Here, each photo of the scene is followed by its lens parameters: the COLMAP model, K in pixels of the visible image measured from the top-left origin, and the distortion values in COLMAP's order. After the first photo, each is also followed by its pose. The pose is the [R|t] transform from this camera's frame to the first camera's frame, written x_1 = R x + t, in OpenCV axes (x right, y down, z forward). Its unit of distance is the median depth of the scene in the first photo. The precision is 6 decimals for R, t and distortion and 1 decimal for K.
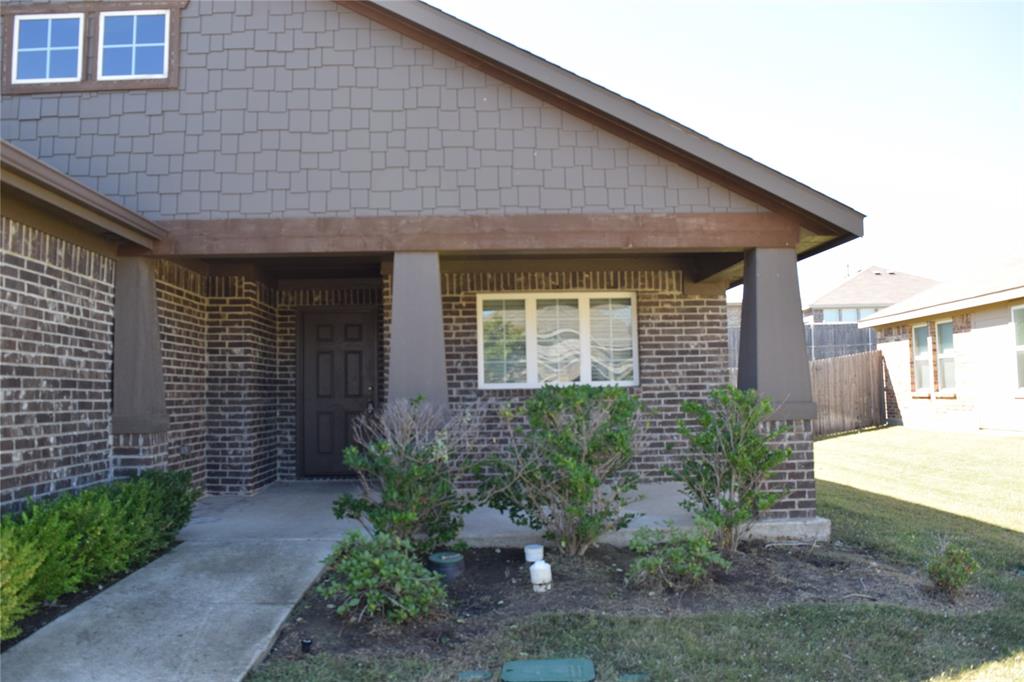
lens RADIAL K [[815.6, 0, 512.3], [0, 815.6, 339.3], [0, 0, 1]] dist [-0.085411, 0.008273]
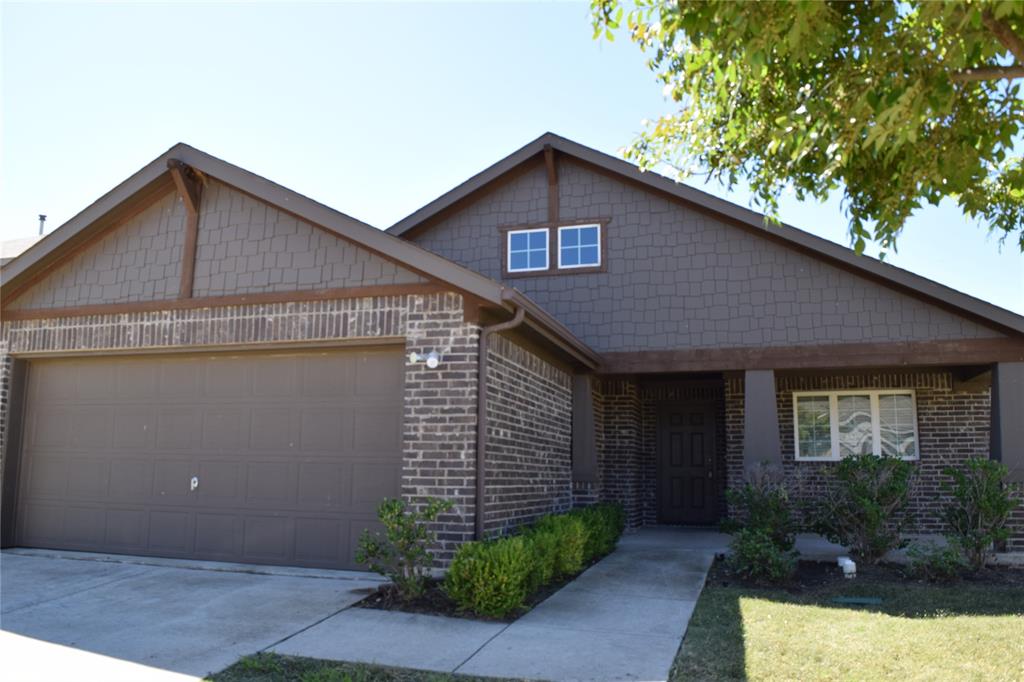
lens RADIAL K [[815.6, 0, 512.1], [0, 815.6, 339.0], [0, 0, 1]] dist [-0.085411, 0.008273]
pose [[0.942943, -0.025281, -0.331994, -0.046719], [-0.007983, 0.995110, -0.098448, -0.008384], [0.332860, 0.095481, 0.938130, -0.614843]]
